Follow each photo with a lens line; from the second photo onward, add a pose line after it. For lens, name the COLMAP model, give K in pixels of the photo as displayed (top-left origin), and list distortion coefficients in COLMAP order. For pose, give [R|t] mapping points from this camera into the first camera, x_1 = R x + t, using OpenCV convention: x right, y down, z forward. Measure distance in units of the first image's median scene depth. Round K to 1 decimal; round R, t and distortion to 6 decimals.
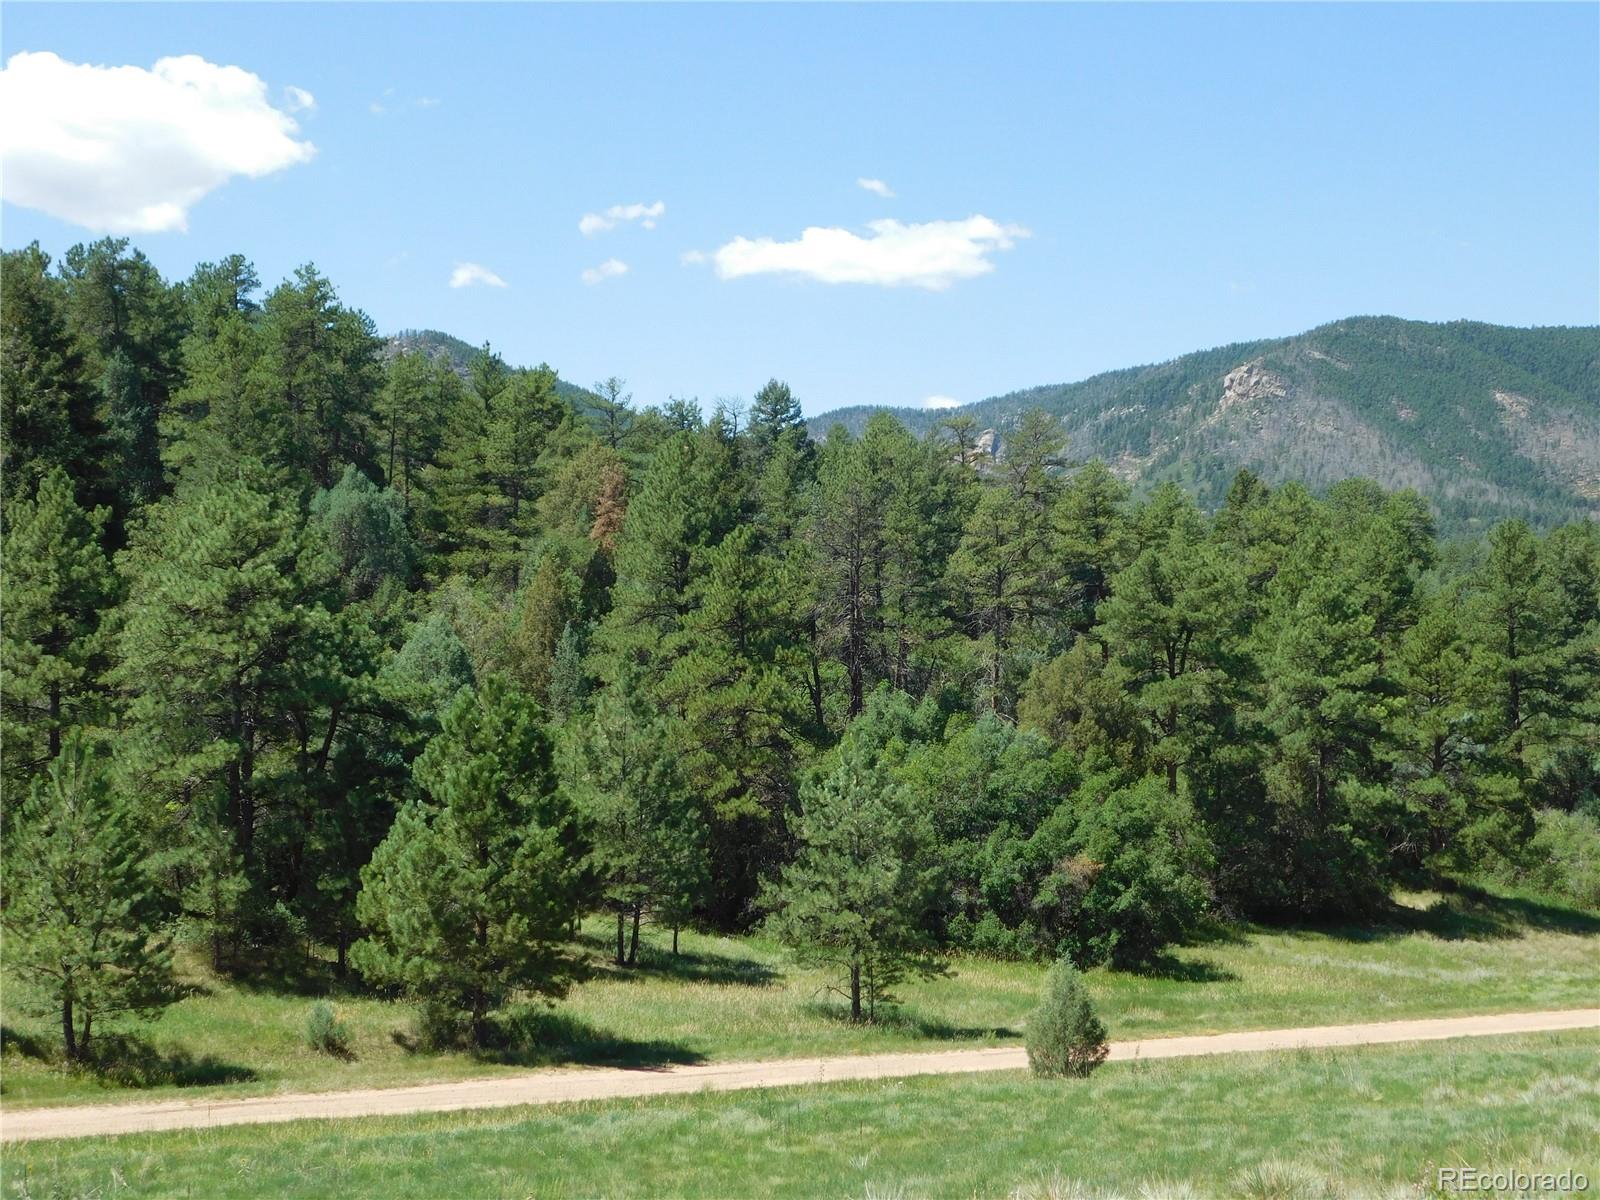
lens RADIAL K [[2393.4, 0, 790.4], [0, 2393.4, 603.0], [0, 0, 1]] dist [0.020930, 0.000000]
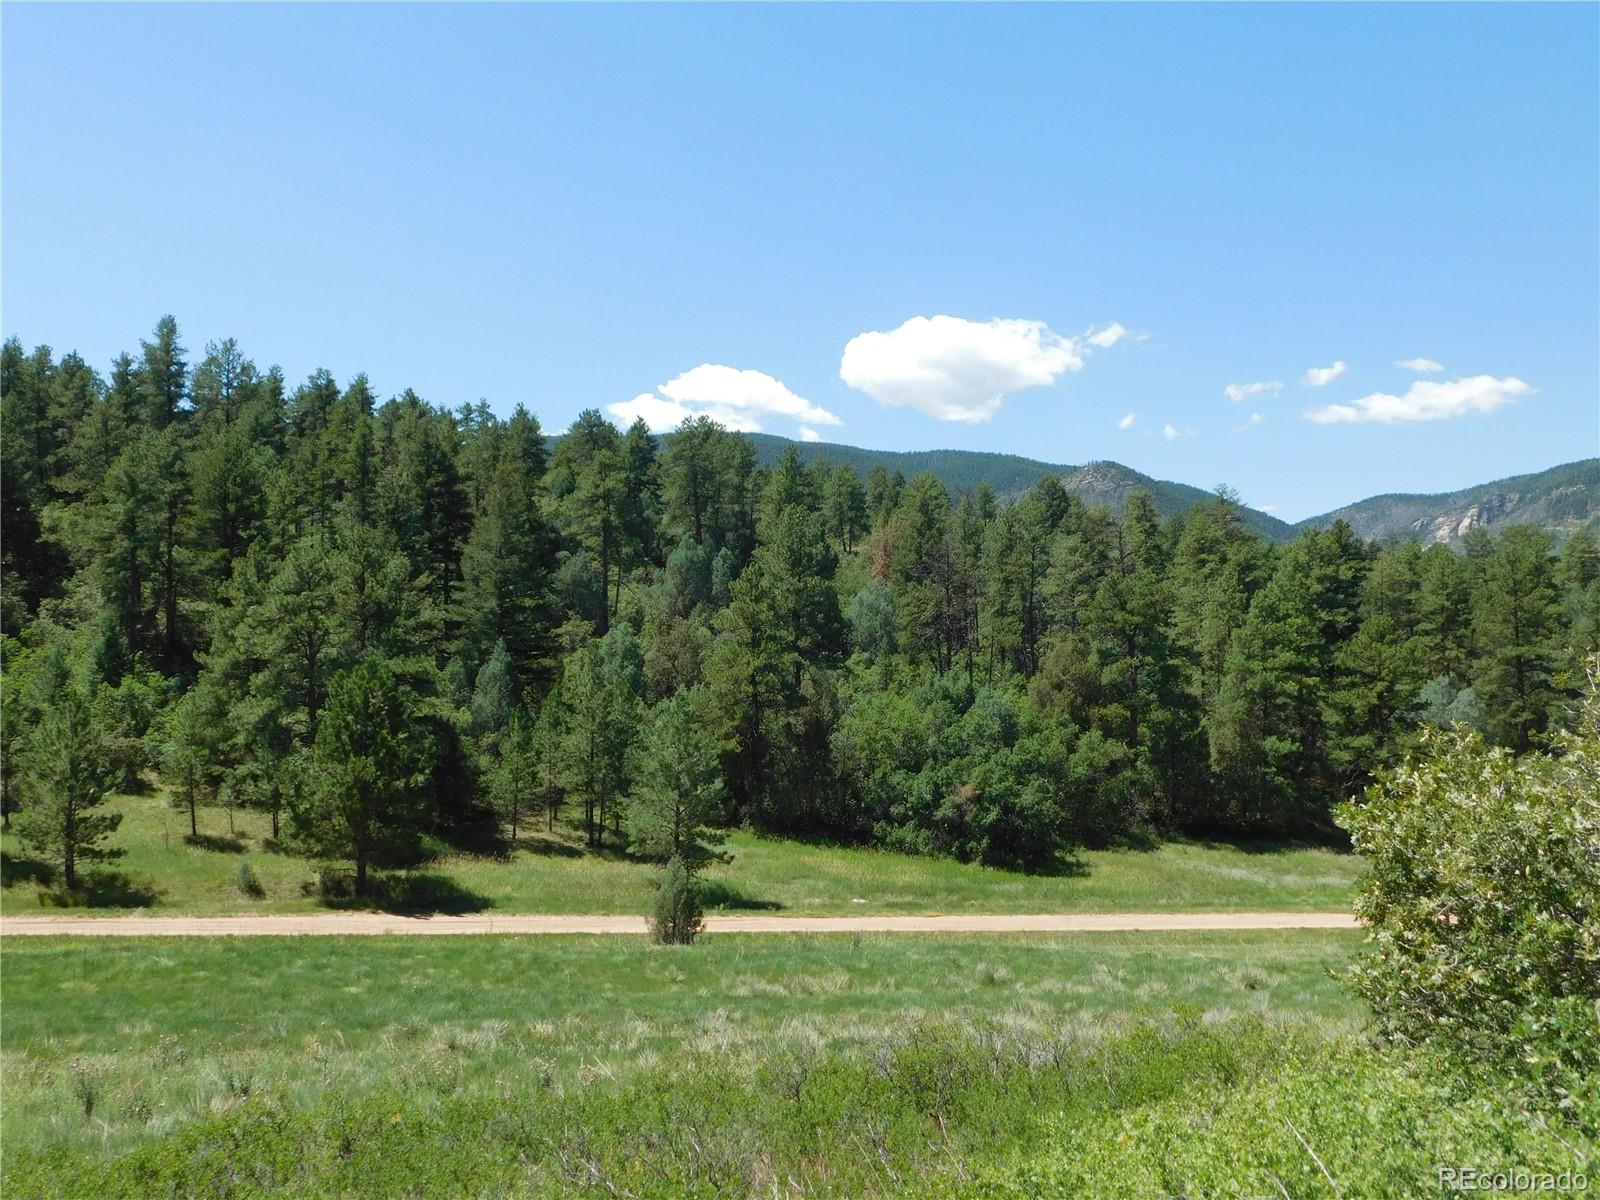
lens RADIAL K [[1411.6, 0, 808.4], [0, 1411.6, 593.1], [0, 0, 1]] dist [-0.010202, 0.007059]
pose [[0.930716, -0.020194, -0.365184, 0.287626], [0.012097, 0.999628, -0.024445, 0.008483], [0.365542, 0.018333, 0.930614, 0.145274]]
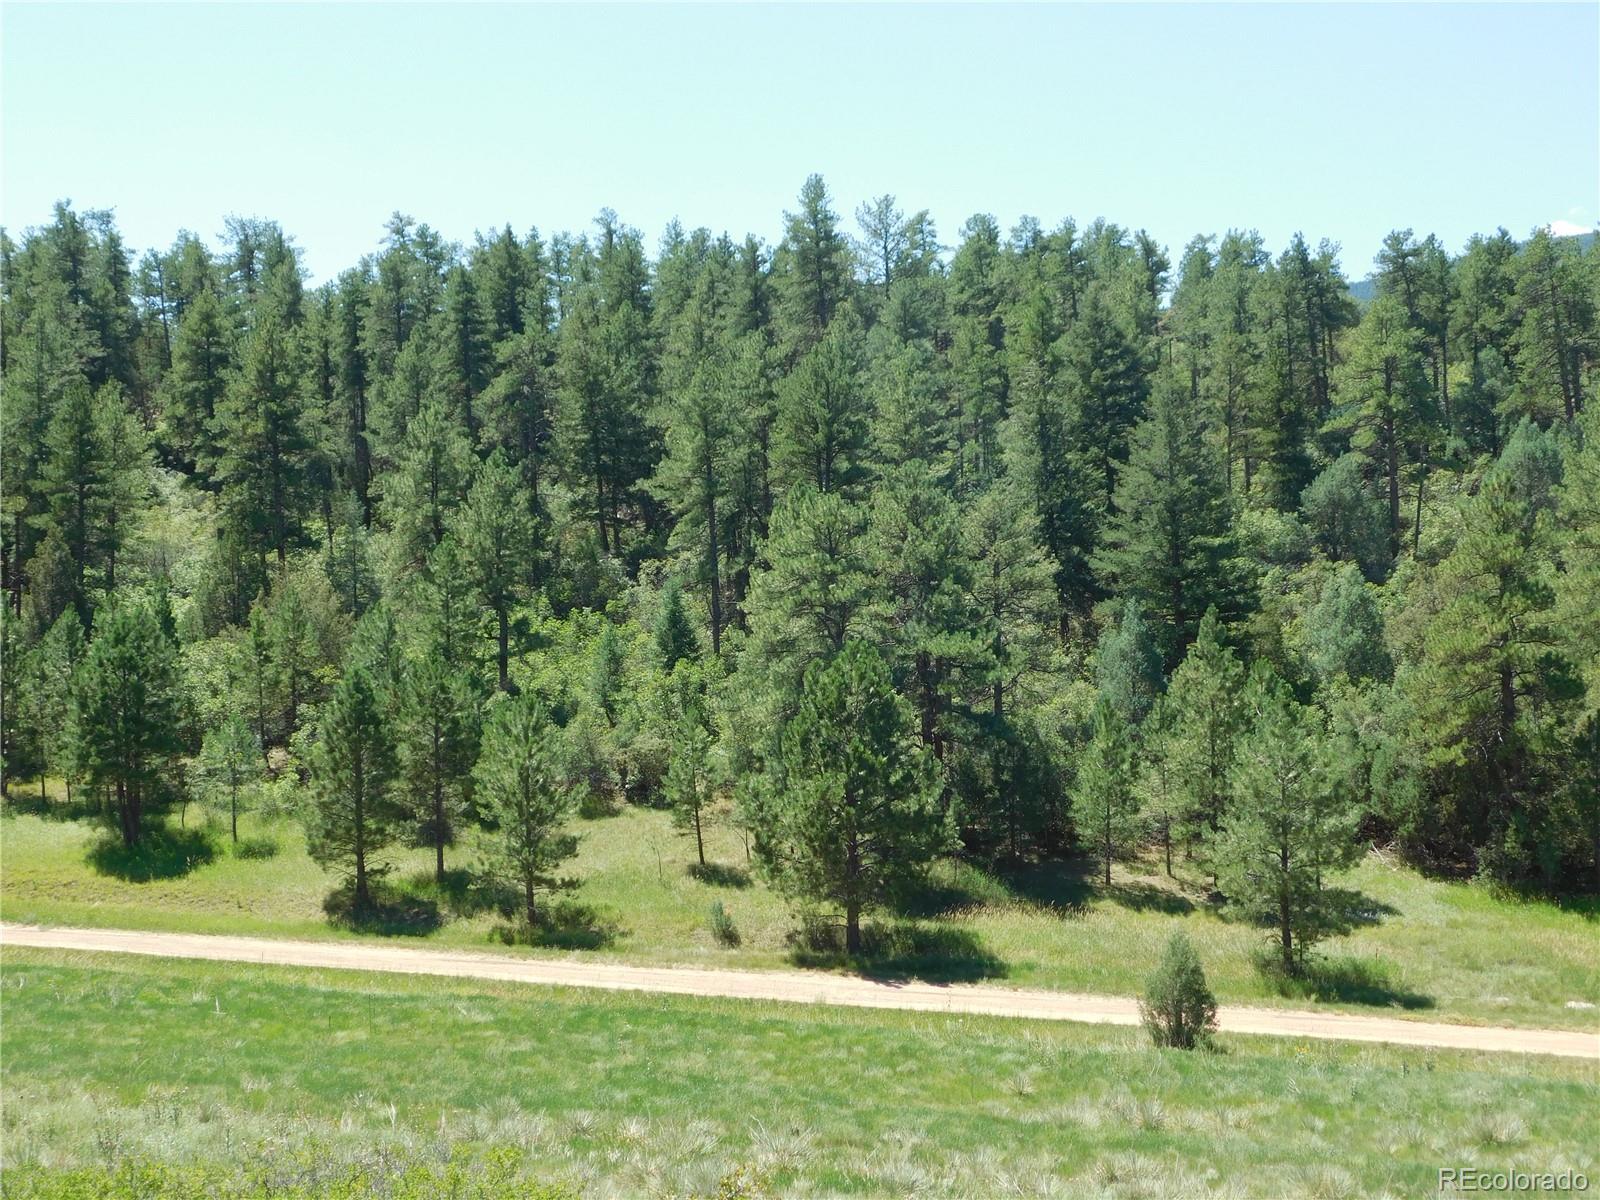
lens RADIAL K [[2141.1, 0, 815.0], [0, 2141.1, 574.1], [0, 0, 1]] dist [0.011144, 0.000000]
pose [[0.610378, -0.032316, -0.791451, 0.425797], [0.047828, 0.998848, -0.003898, 0.000135], [0.790665, -0.035474, 0.611220, 0.198030]]
